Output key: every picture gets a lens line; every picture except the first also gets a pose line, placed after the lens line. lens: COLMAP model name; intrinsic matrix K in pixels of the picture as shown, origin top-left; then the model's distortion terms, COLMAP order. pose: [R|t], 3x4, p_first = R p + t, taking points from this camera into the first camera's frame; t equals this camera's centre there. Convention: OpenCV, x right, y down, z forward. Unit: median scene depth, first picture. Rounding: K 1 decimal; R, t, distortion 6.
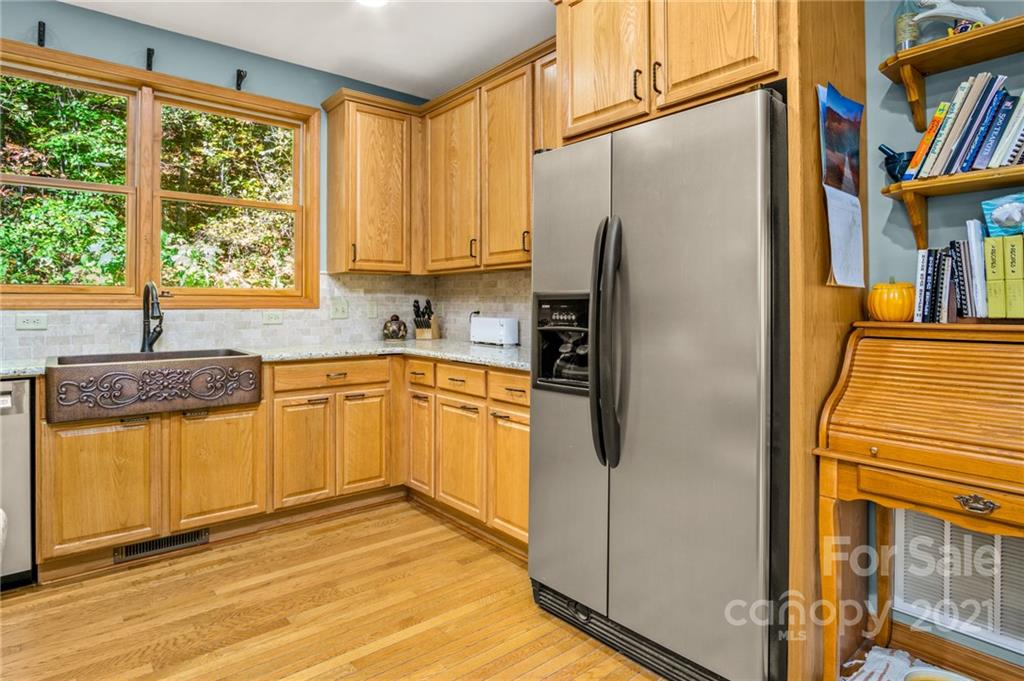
lens RADIAL K [[560.6, 0, 507.3], [0, 560.6, 299.7], [0, 0, 1]] dist [-0.024793, 0.001894]
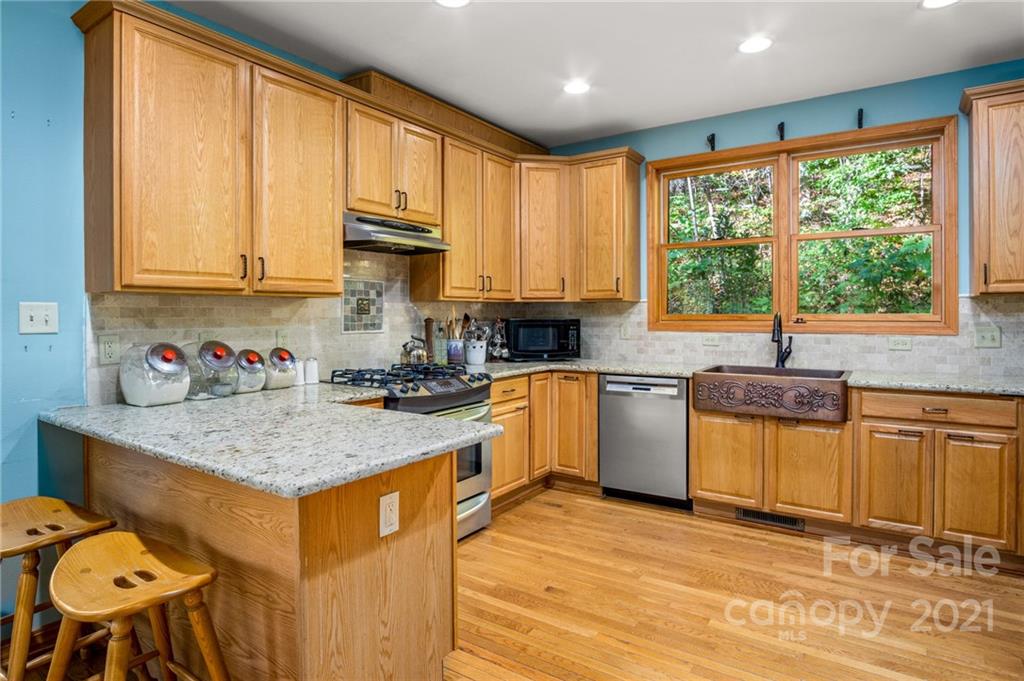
lens RADIAL K [[561.9, 0, 513.9], [0, 561.9, 319.5], [0, 0, 1]] dist [-0.023650, 0.002128]
pose [[0.282806, 0.010685, -0.959118, 0.385649], [0.016180, 0.999743, 0.015908, -0.043062], [0.959041, -0.020017, 0.282561, 0.062788]]
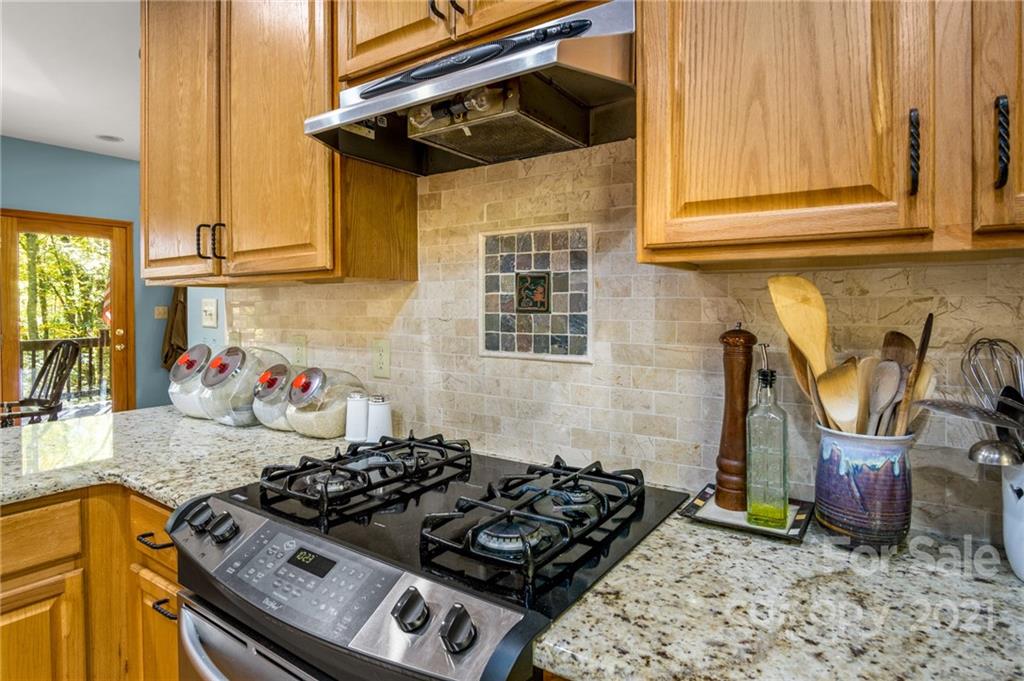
lens RADIAL K [[558.7, 0, 510.6], [0, 558.7, 312.2], [0, 0, 1]] dist [-0.018245, 0.000520]
pose [[-0.960445, 0.006079, -0.278405, -0.650694], [0.006613, 0.999978, -0.000979, -0.040865], [0.278393, -0.002781, -0.960463, 0.531839]]
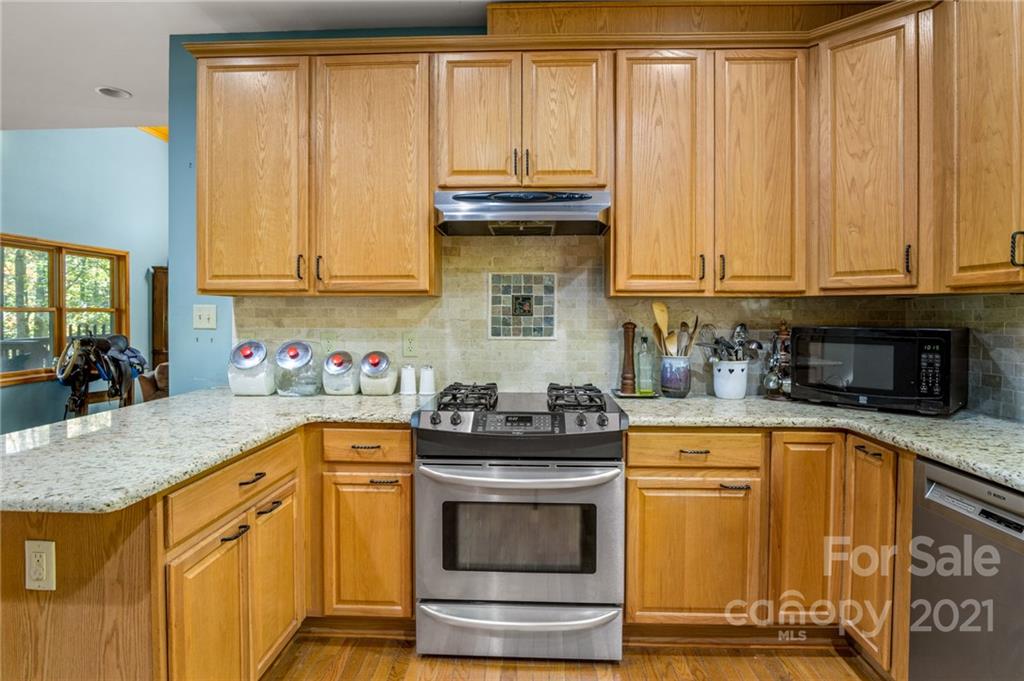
lens RADIAL K [[561.9, 0, 513.9], [0, 561.9, 319.5], [0, 0, 1]] dist [-0.023650, 0.002128]
pose [[-0.660973, 0.007791, -0.750369, -0.108216], [0.008498, 0.999960, 0.002897, -0.037563], [0.750362, -0.004462, -0.661012, 0.680741]]
